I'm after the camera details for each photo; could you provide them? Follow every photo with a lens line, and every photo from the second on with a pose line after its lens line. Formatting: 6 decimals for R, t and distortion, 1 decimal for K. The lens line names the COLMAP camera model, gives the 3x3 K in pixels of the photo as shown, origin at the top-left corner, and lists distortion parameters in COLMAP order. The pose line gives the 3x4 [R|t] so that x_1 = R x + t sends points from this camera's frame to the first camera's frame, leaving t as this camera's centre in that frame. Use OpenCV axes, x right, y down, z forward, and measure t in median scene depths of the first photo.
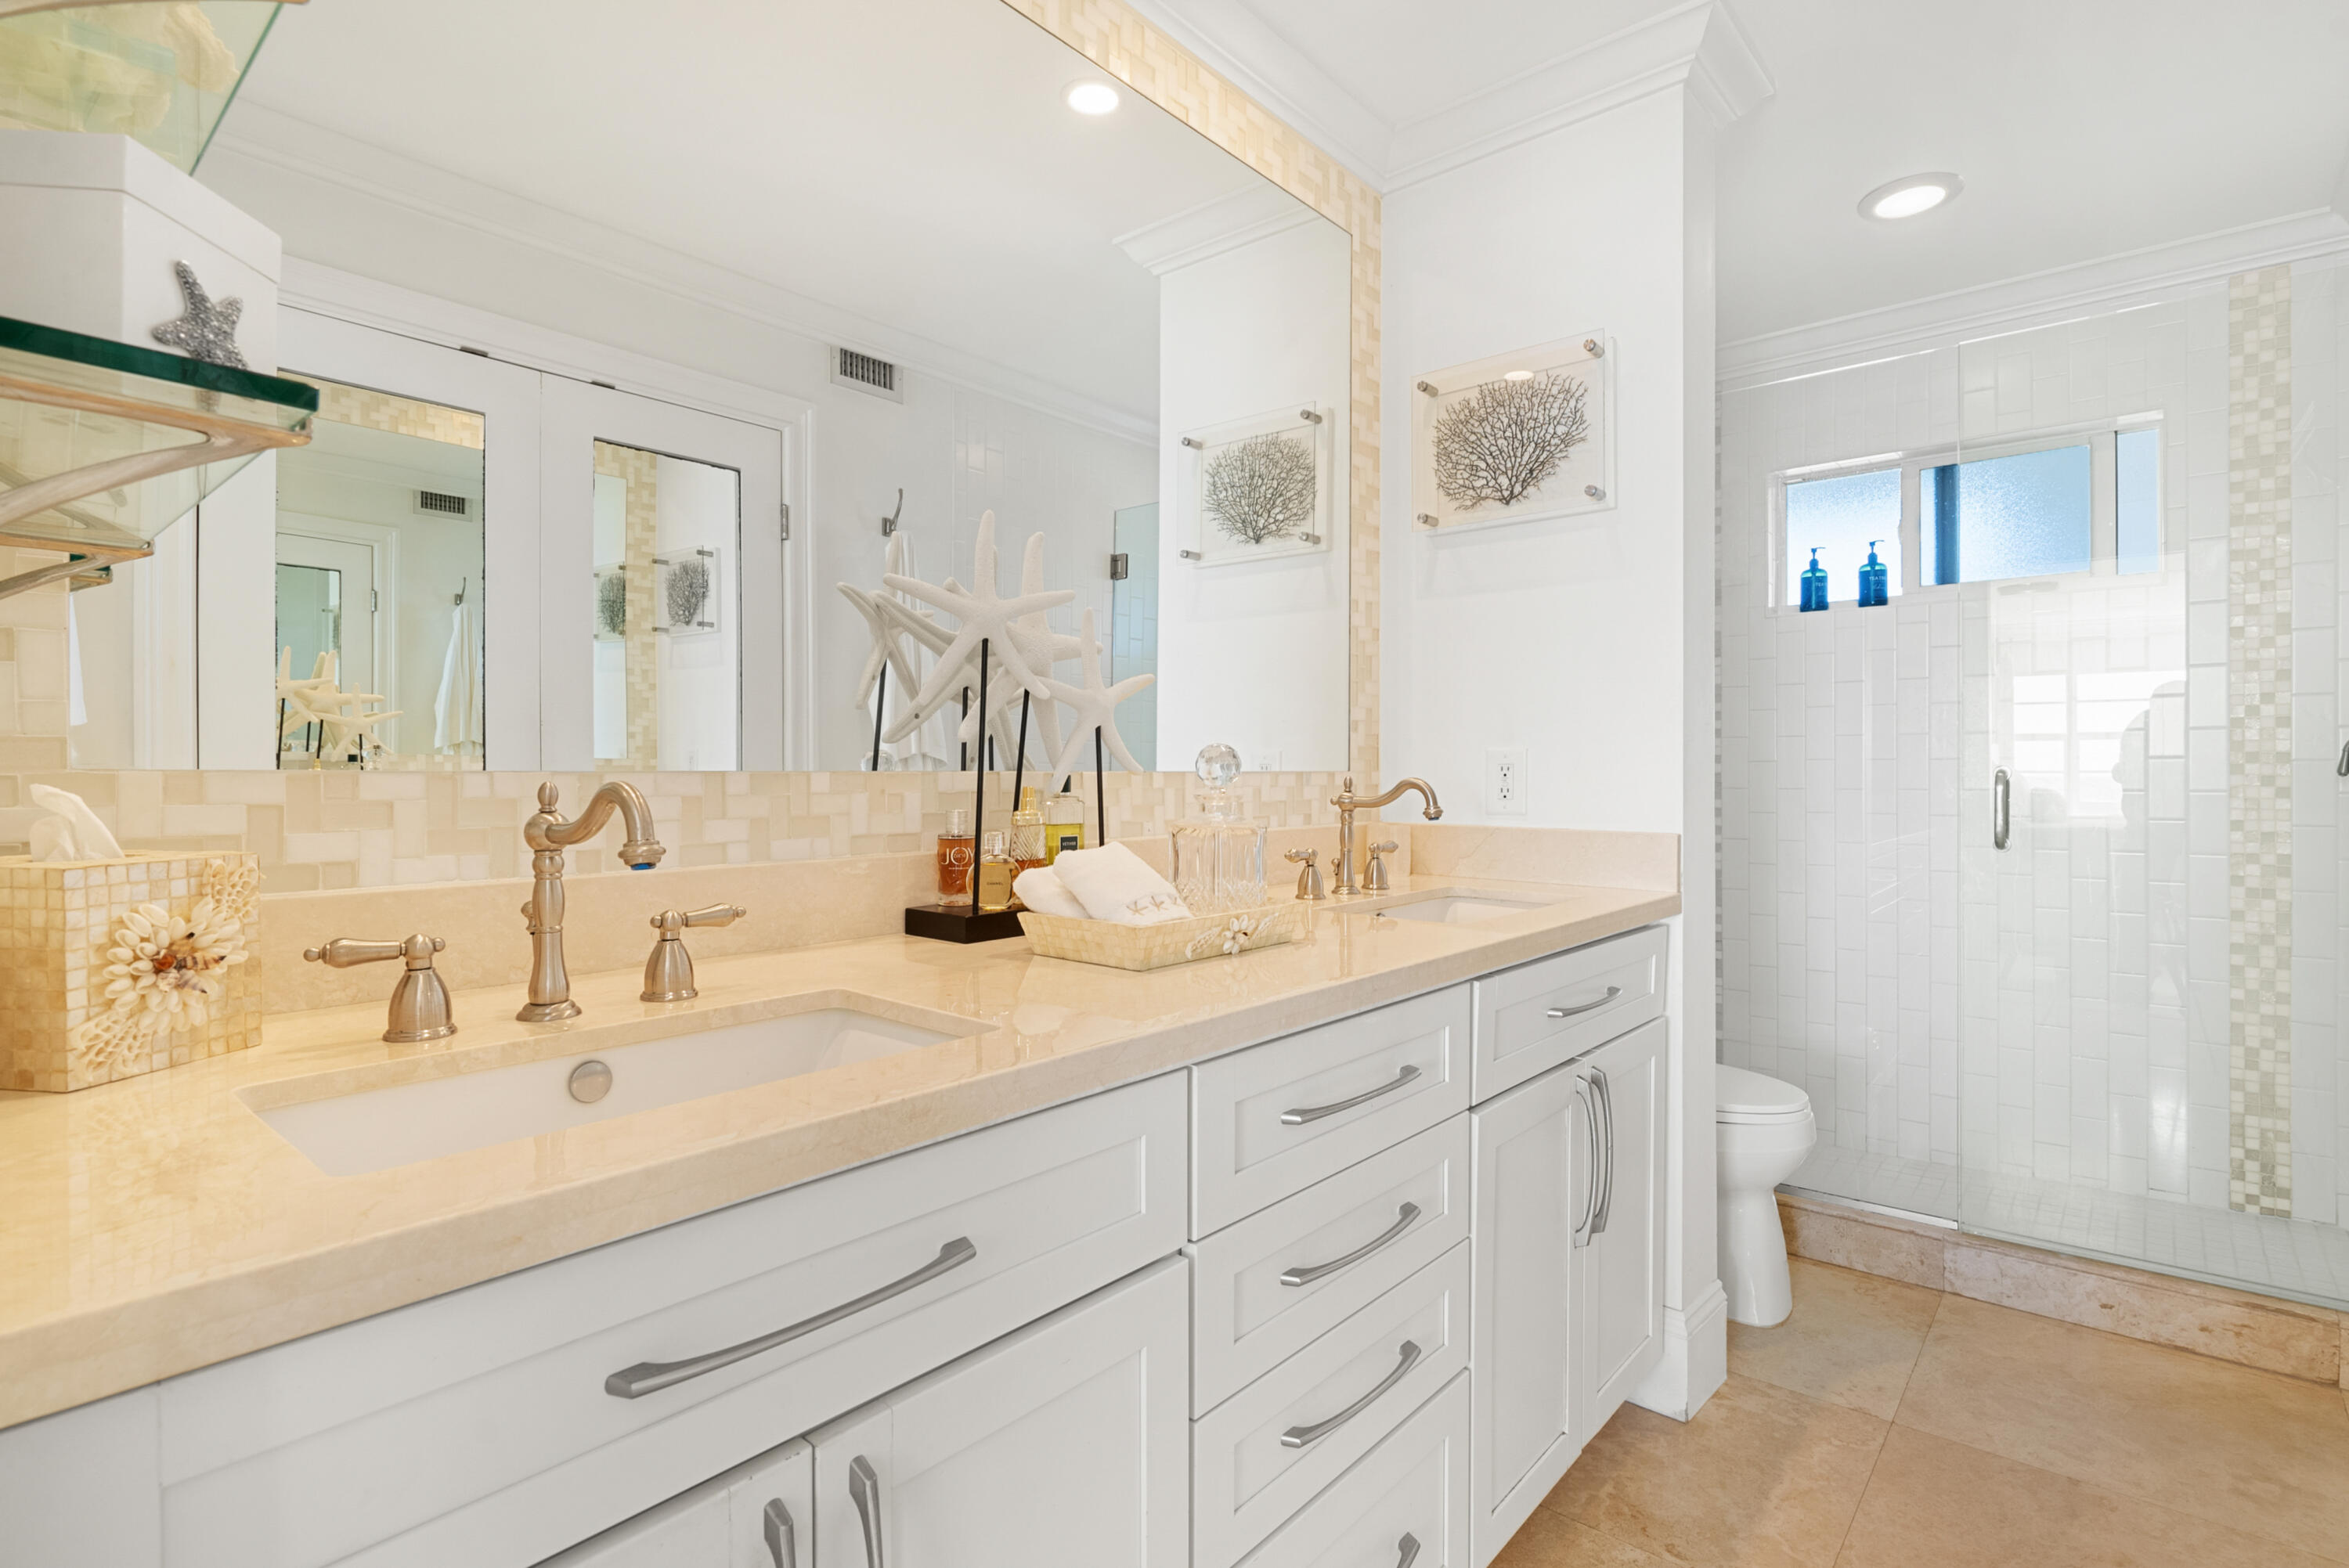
lens RADIAL K [[1084.5, 0, 1178.0], [0, 1084.5, 775.3], [0, 0, 1]] dist [-0.009550, 0.003720]
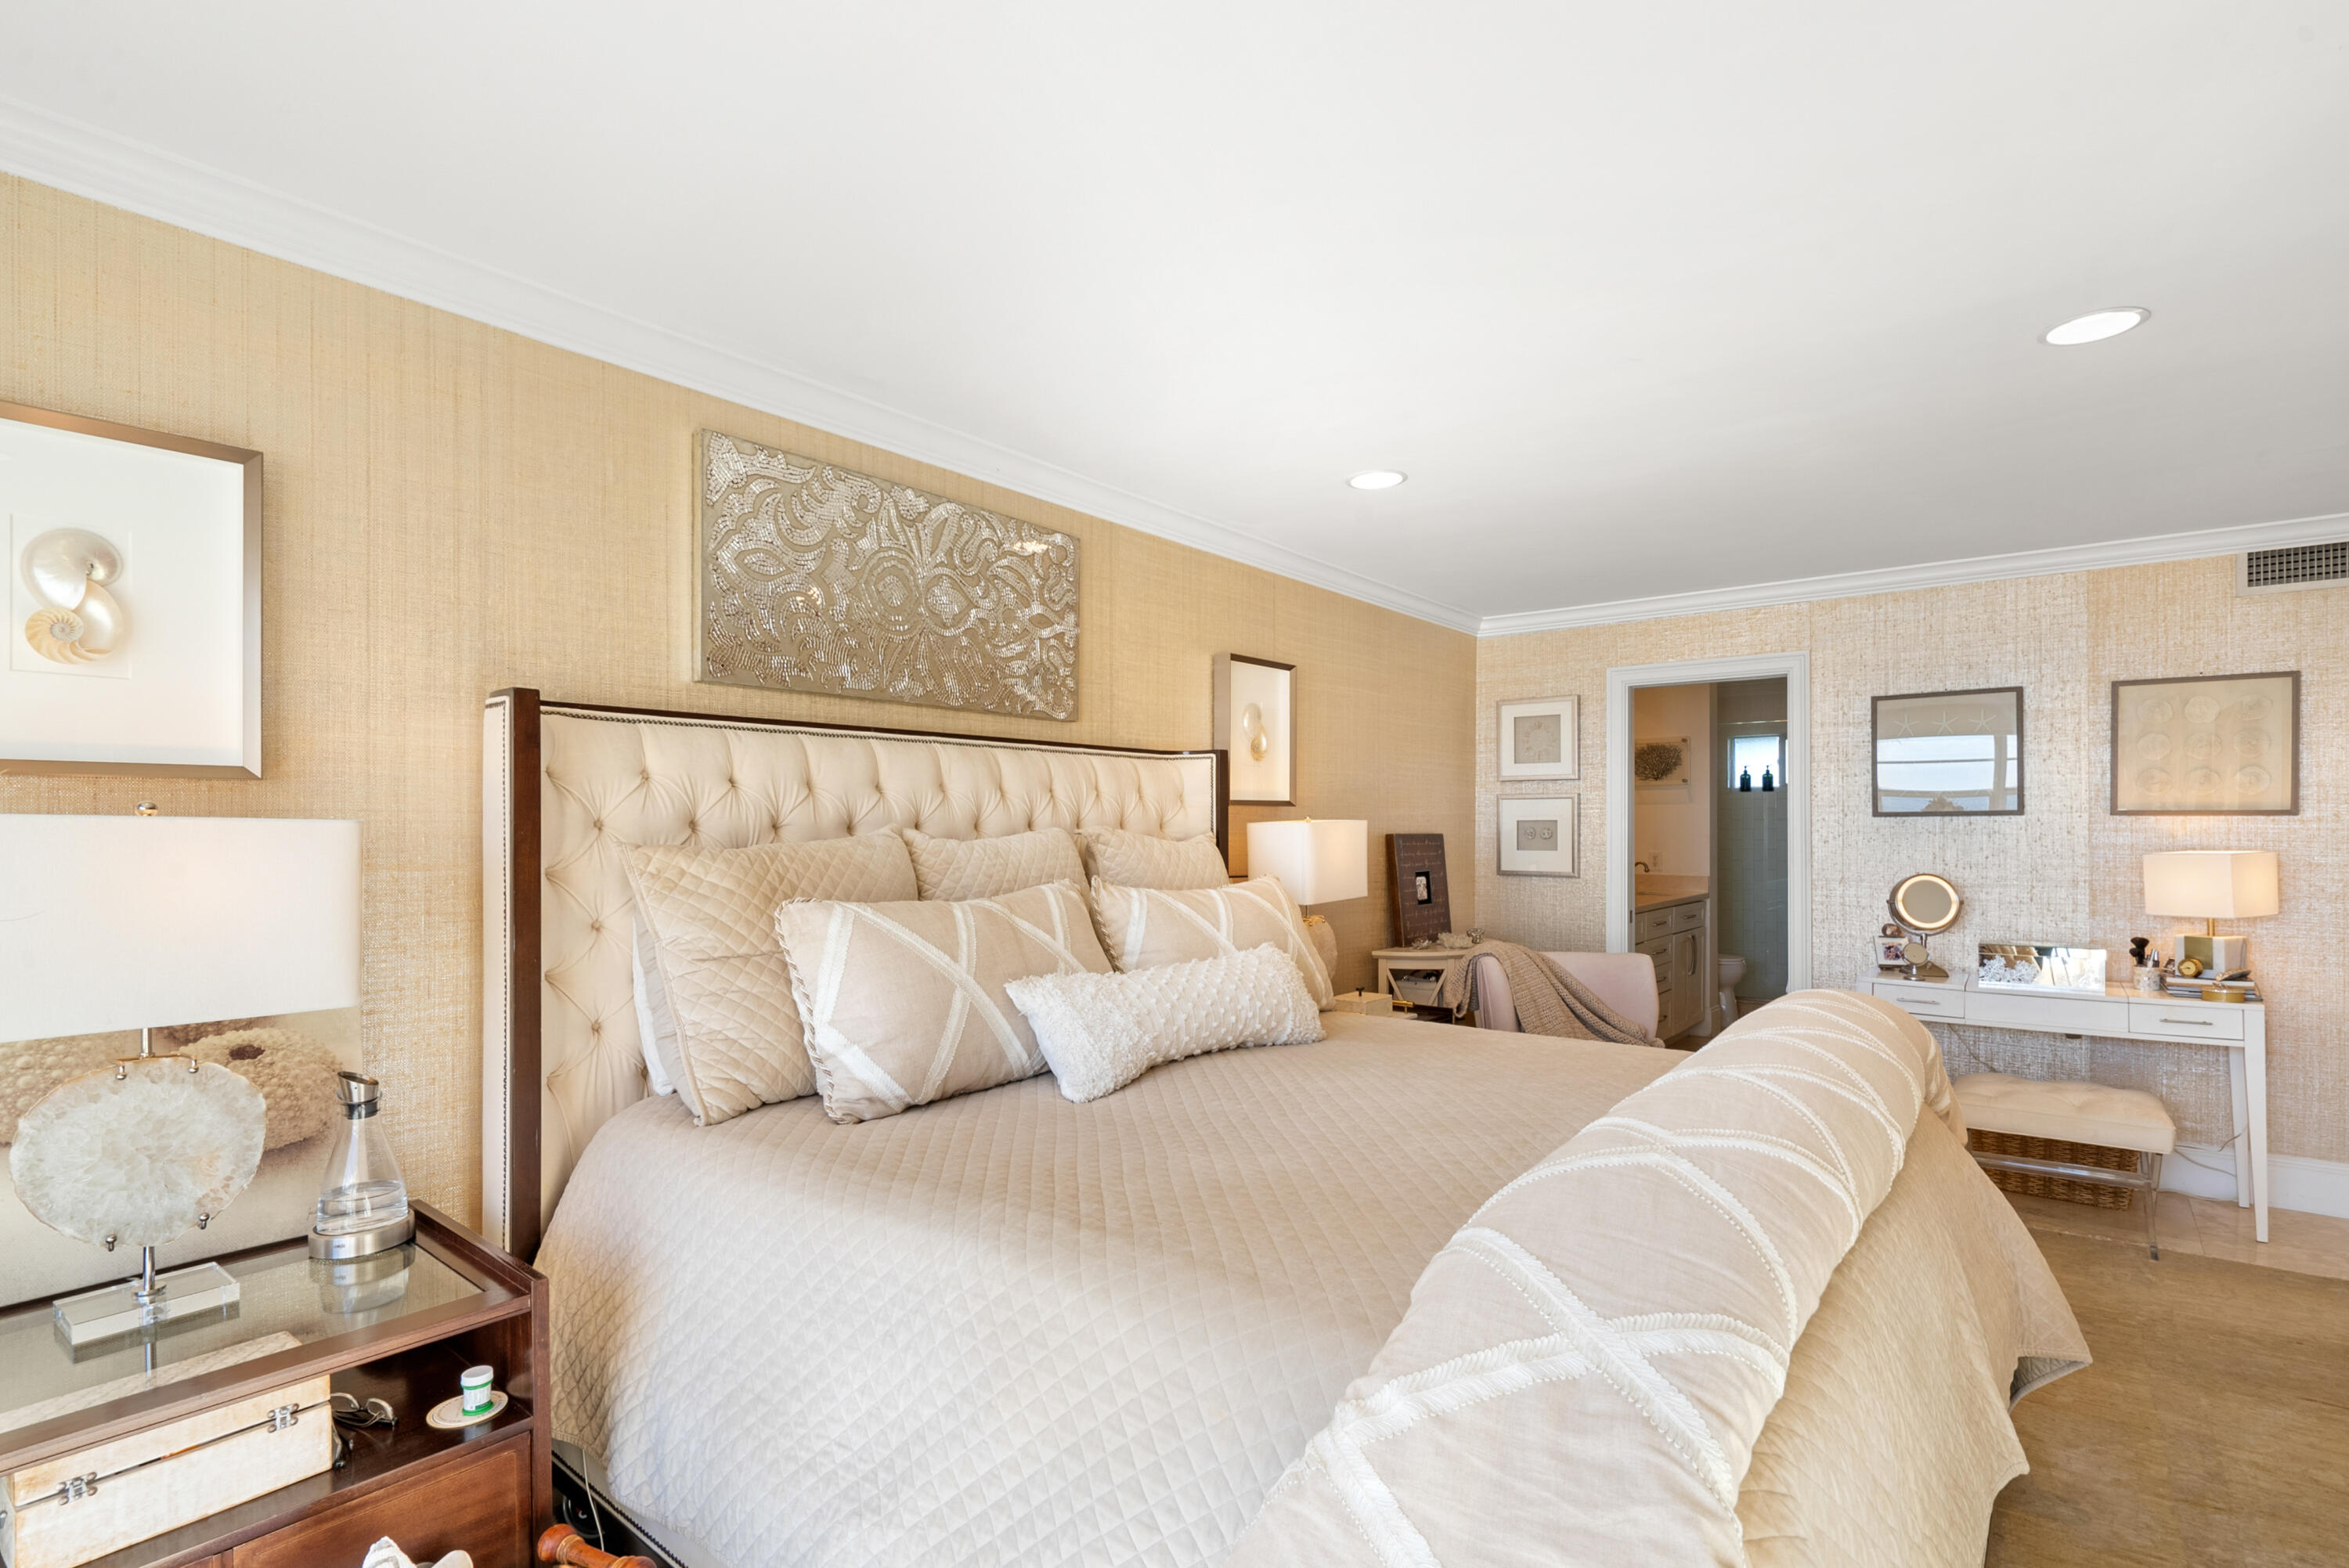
lens RADIAL K [[1084.5, 0, 1173.0], [0, 1084.5, 806.9], [0, 0, 1]] dist [-0.009550, 0.003720]
pose [[0.999175, 0.004456, 0.040372, -0.931036], [-0.003963, 0.999917, -0.012277, -0.080291], [-0.040424, 0.012107, 0.999109, -1.609373]]
